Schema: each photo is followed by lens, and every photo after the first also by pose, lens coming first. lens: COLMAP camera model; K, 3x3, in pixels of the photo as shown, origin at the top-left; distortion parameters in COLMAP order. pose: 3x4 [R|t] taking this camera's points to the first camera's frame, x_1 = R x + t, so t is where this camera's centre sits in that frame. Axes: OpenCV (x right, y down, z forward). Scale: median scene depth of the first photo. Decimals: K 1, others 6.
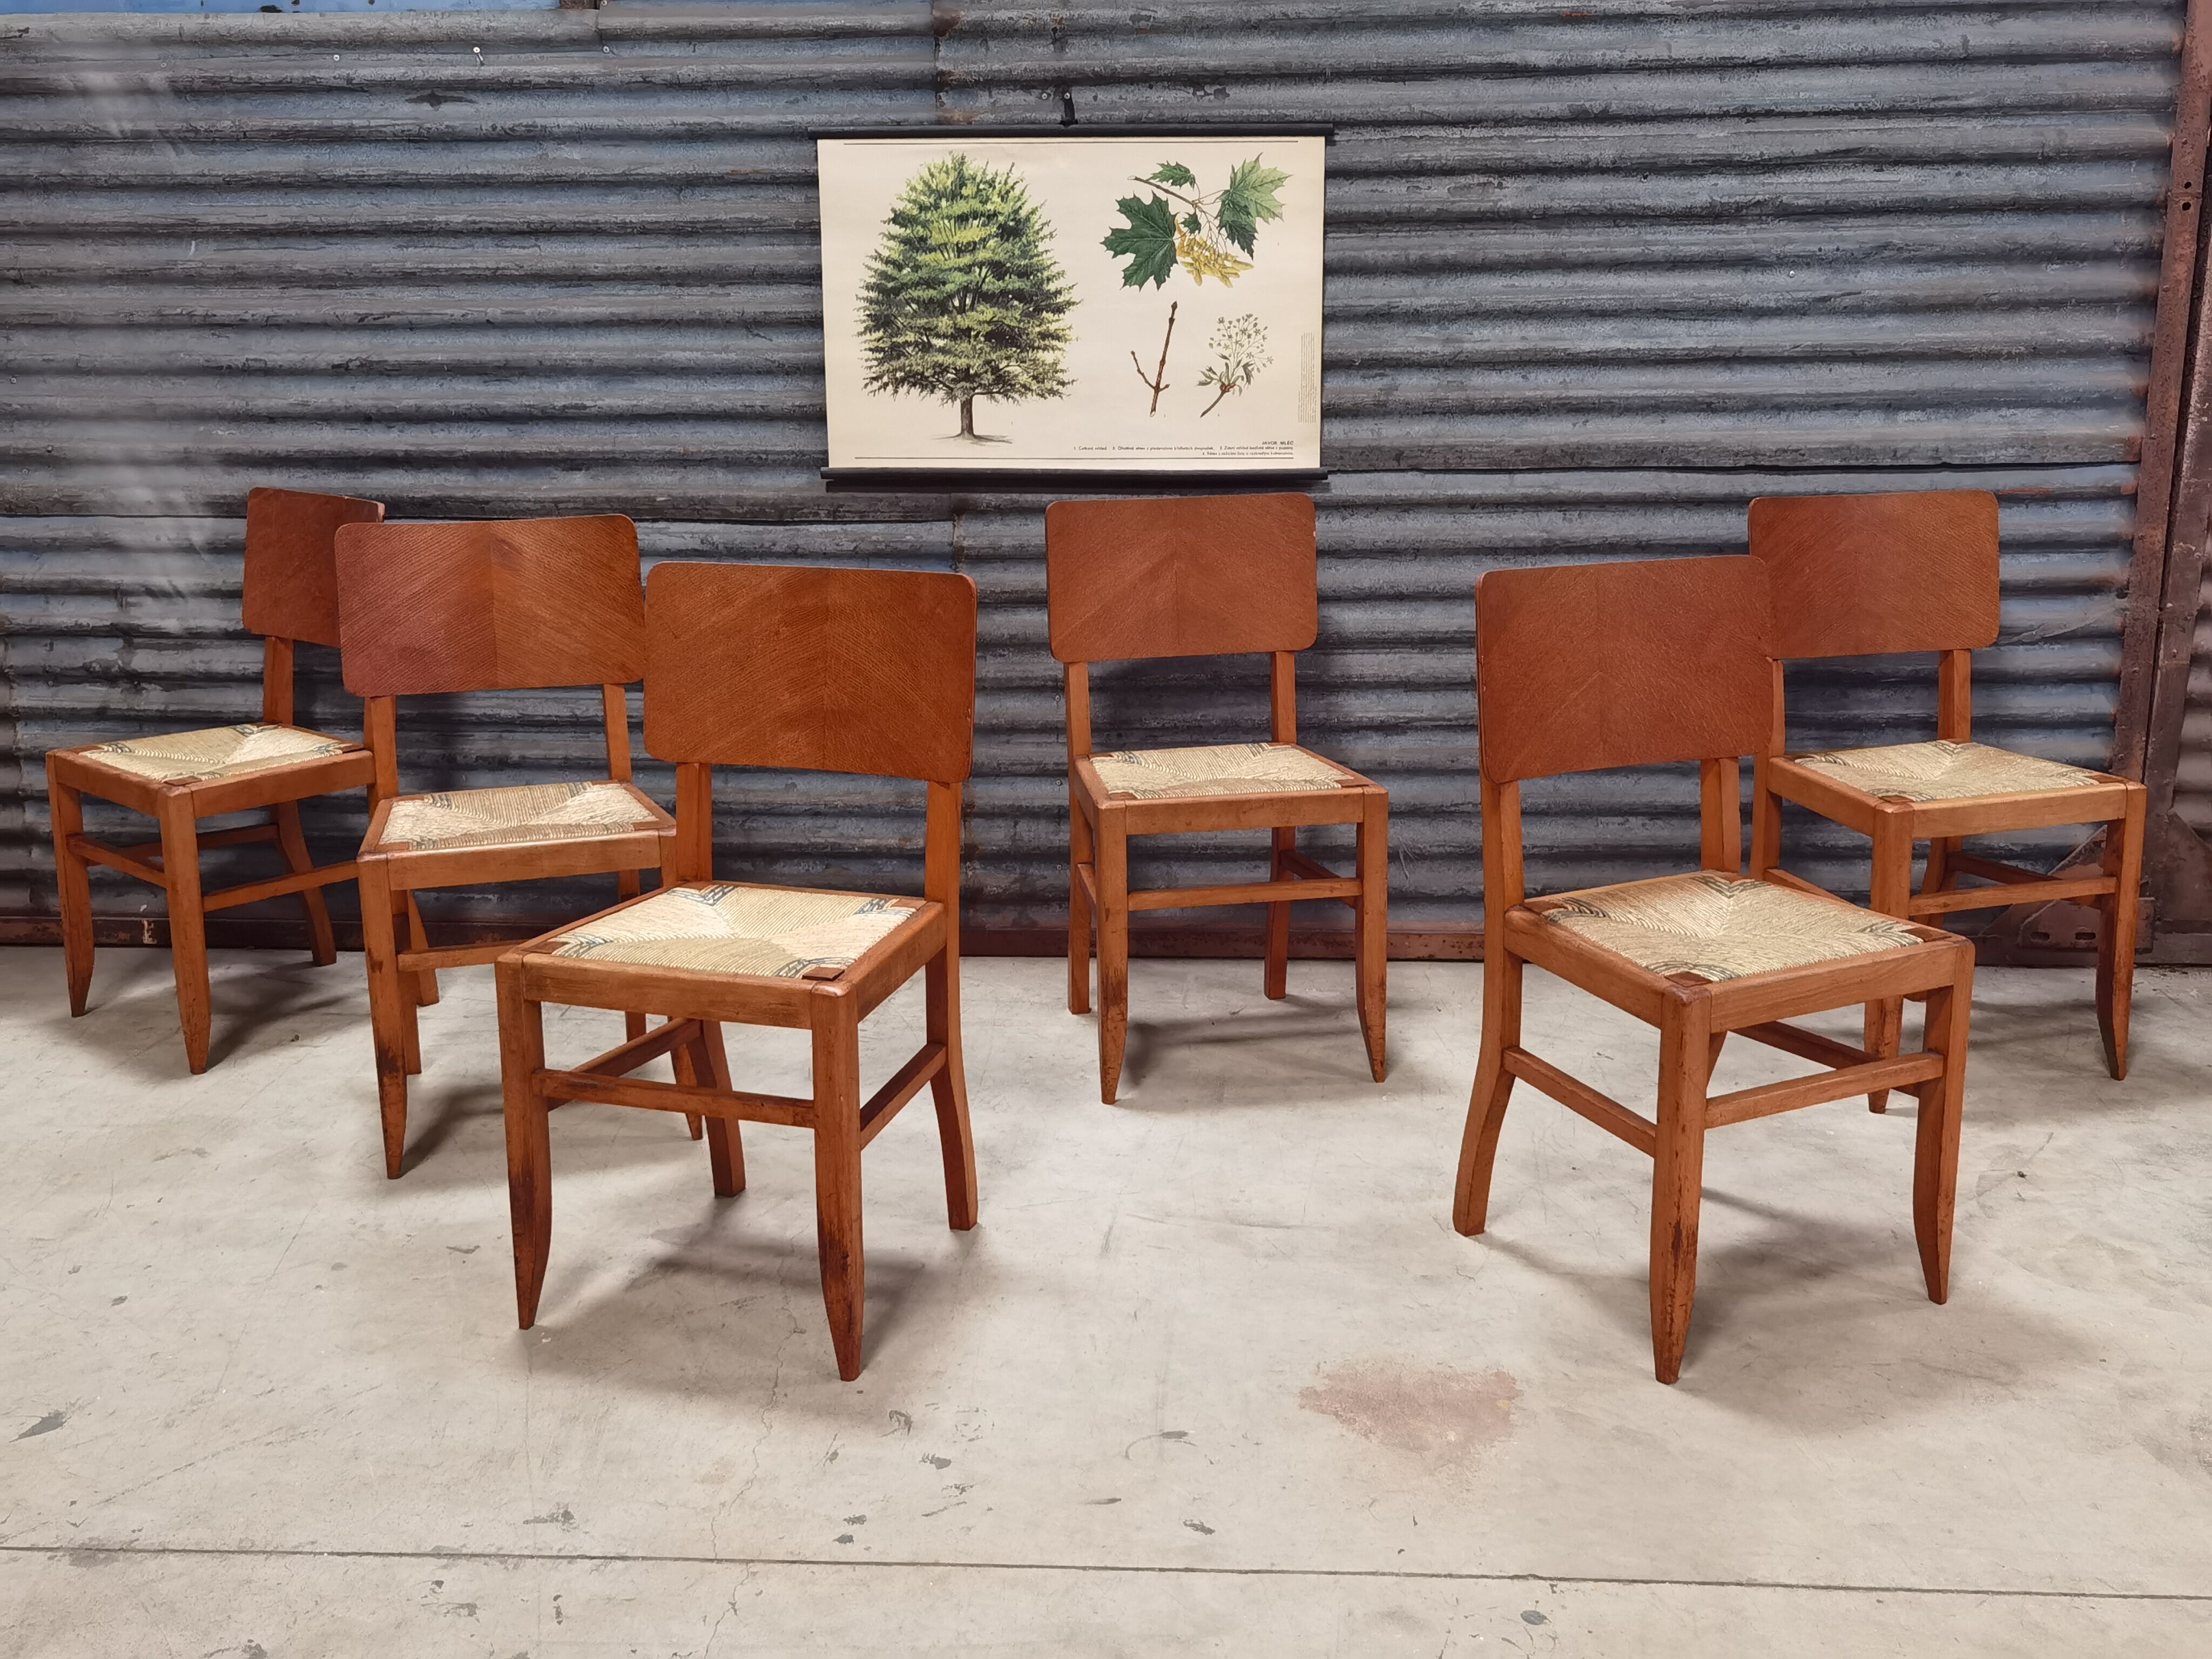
lens RADIAL K [[2269.8, 0, 1125.5], [0, 2269.8, 820.9], [0, 0, 1]] dist [0.016106, 0.000000]
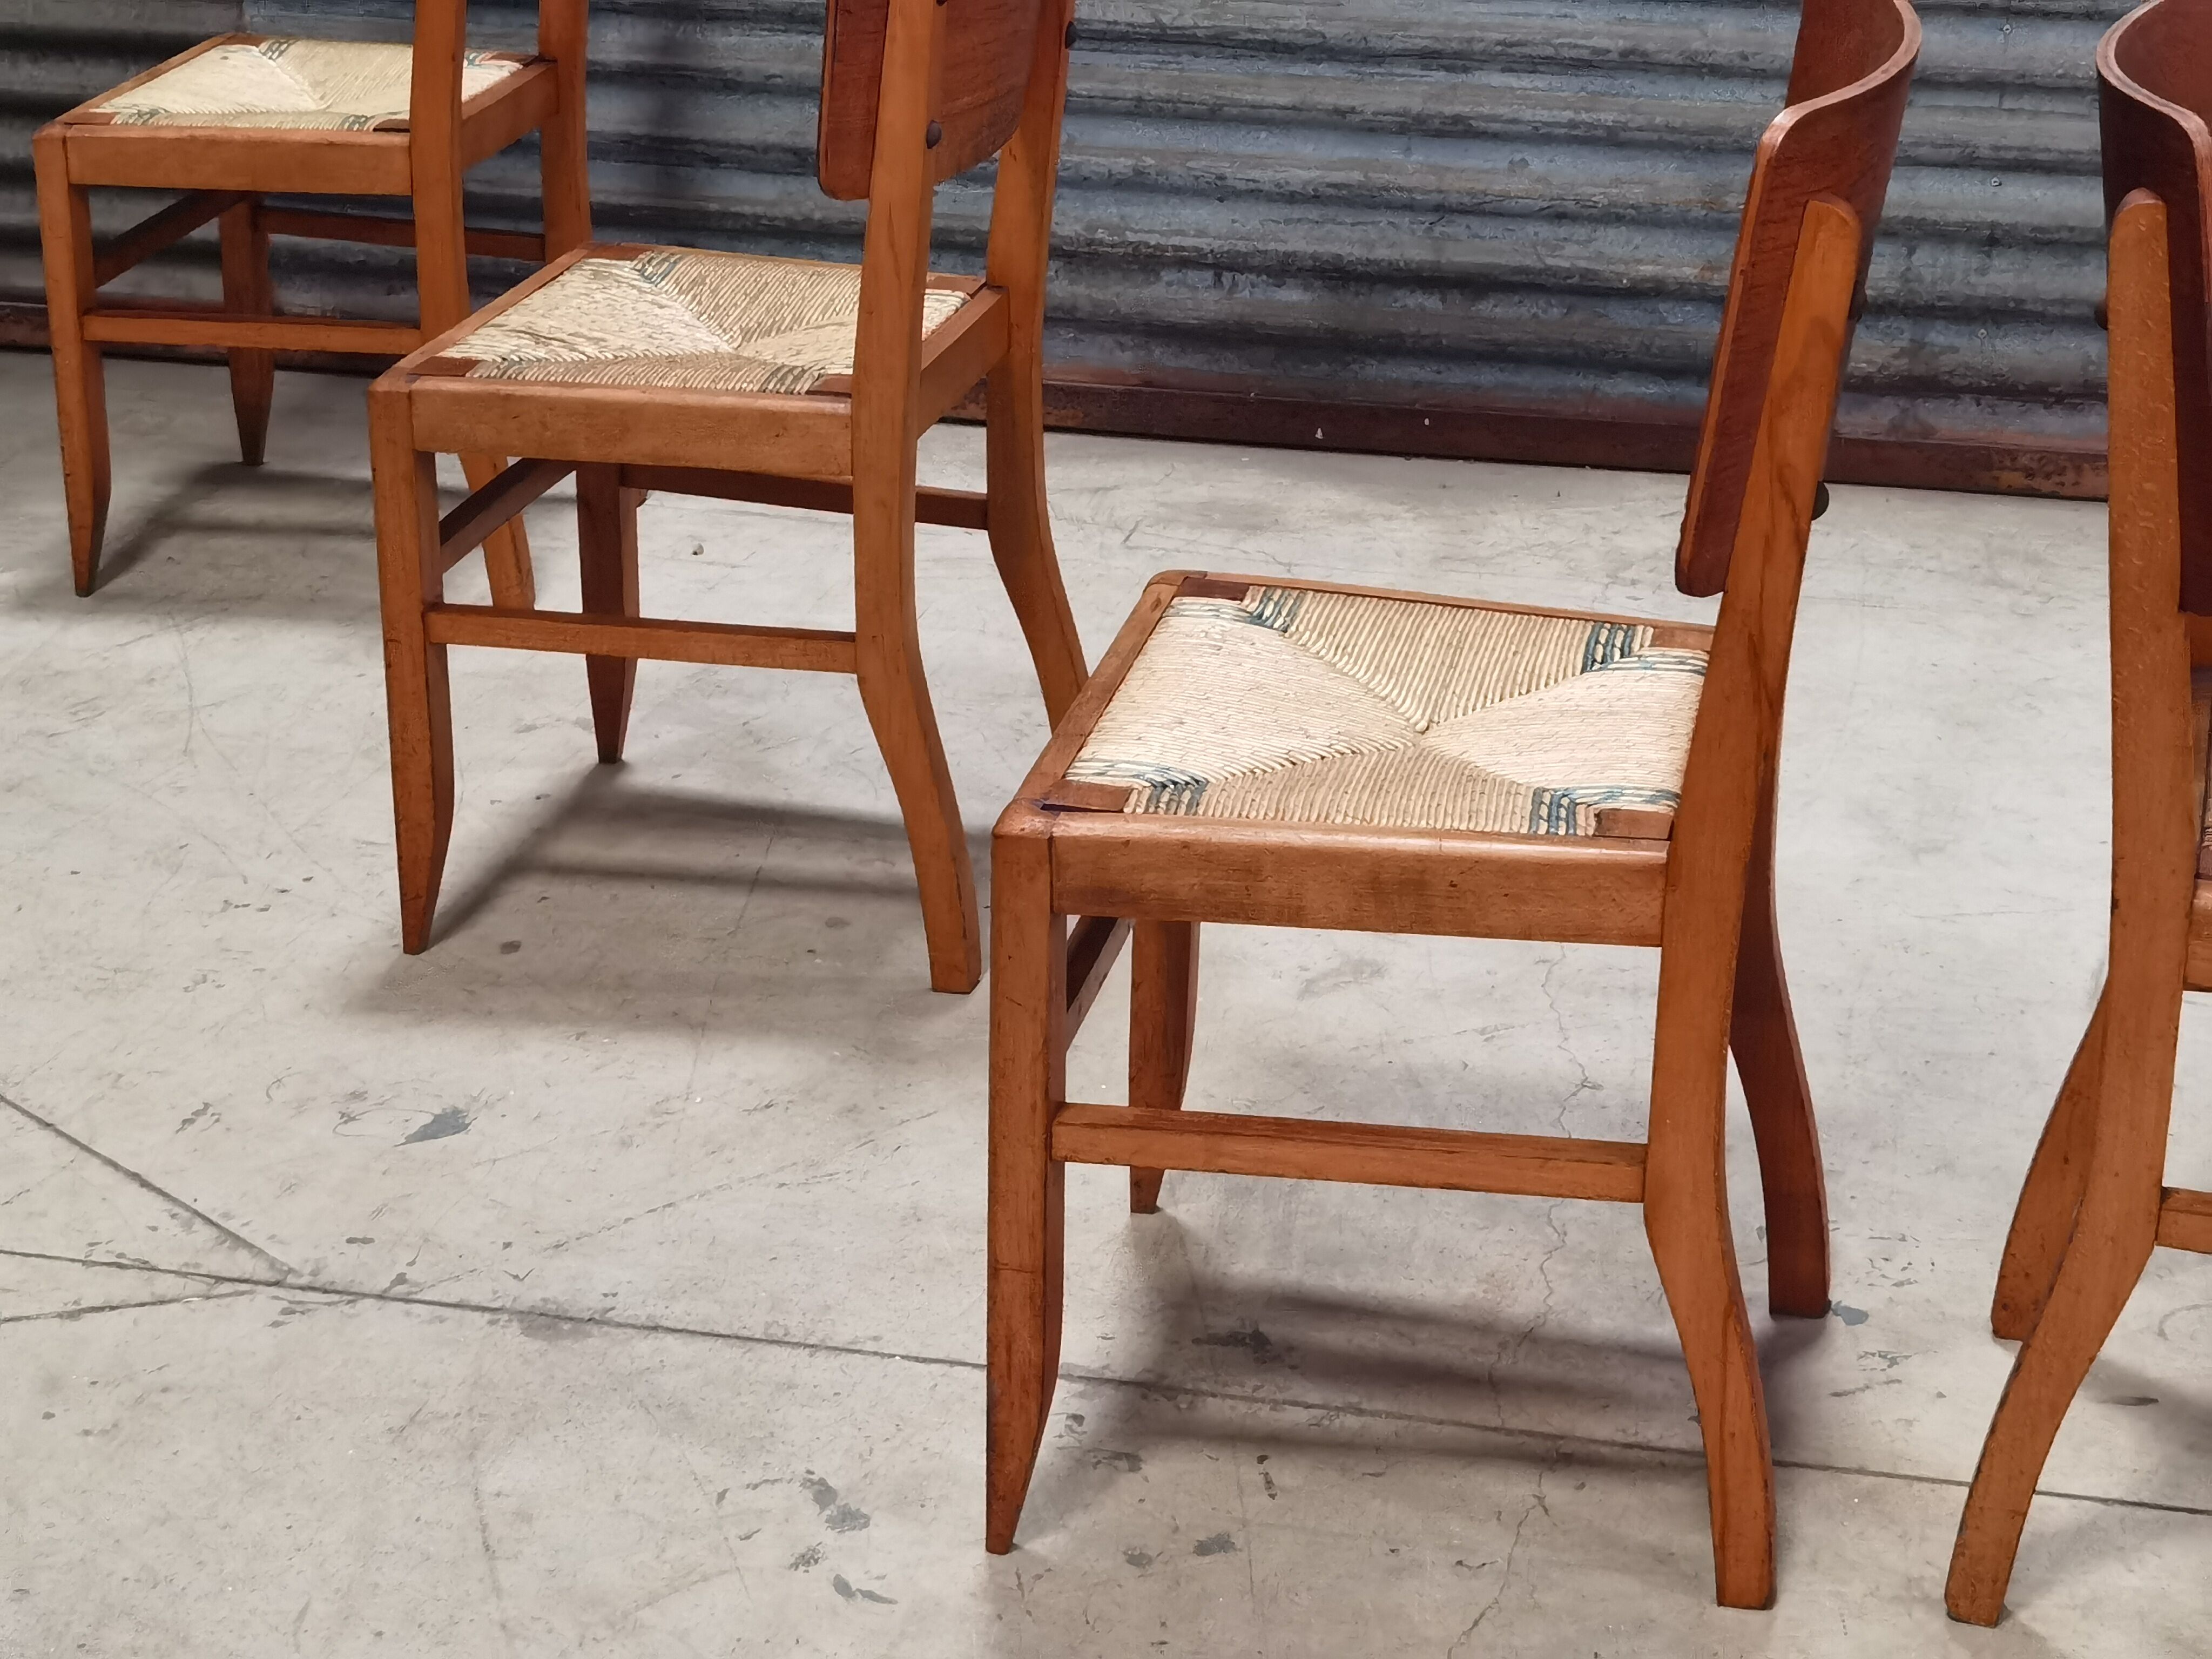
lens RADIAL K [[4150.3, 0, 1155.8], [0, 4150.3, 811.9], [0, 0, 1]] dist [0.021541, 0.000000]
pose [[0.984815, 0.074321, -0.156891, -0.064850], [-0.050979, 0.987690, 0.147881, -0.004814], [0.165951, -0.137638, 0.976482, -0.068769]]
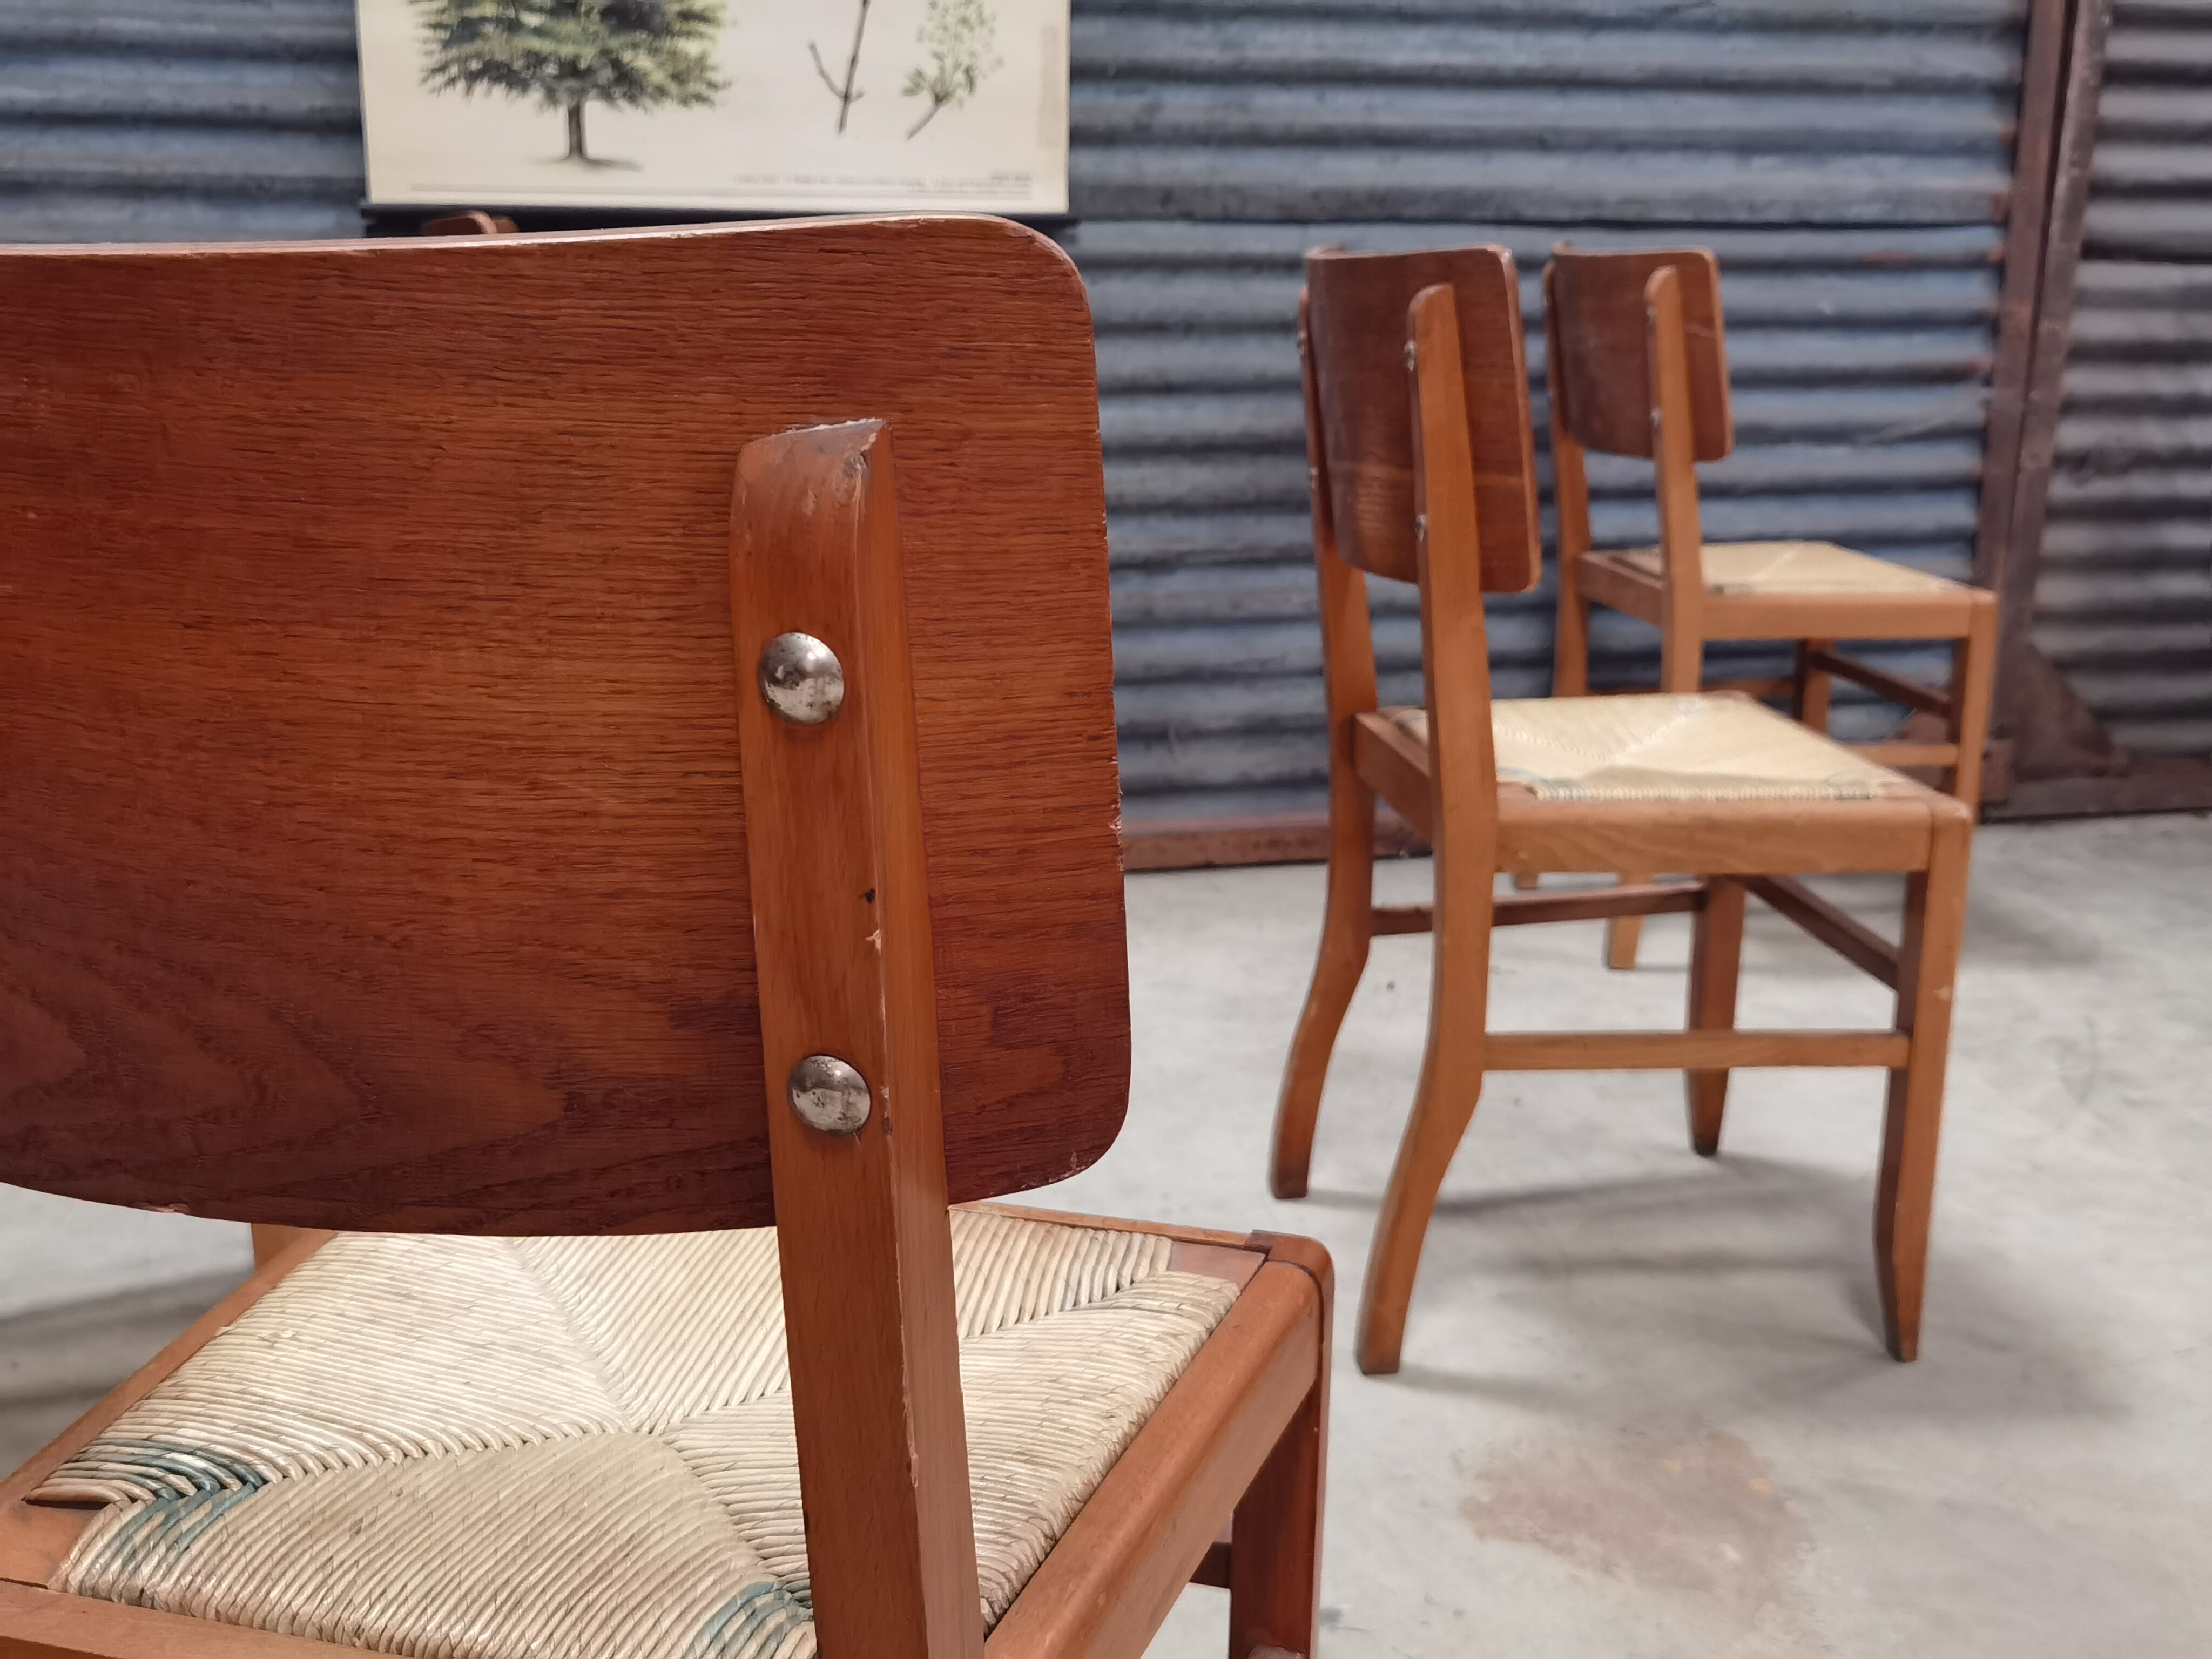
lens RADIAL K [[2337.8, 0, 1135.2], [0, 2337.8, 810.6], [0, 0, 1]] dist [0.023883, 0.000000]
pose [[0.956412, -0.054192, 0.286947, -0.125004], [0.048258, 0.998450, 0.027719, 0.019969], [-0.288004, -0.012663, 0.957545, 0.257083]]
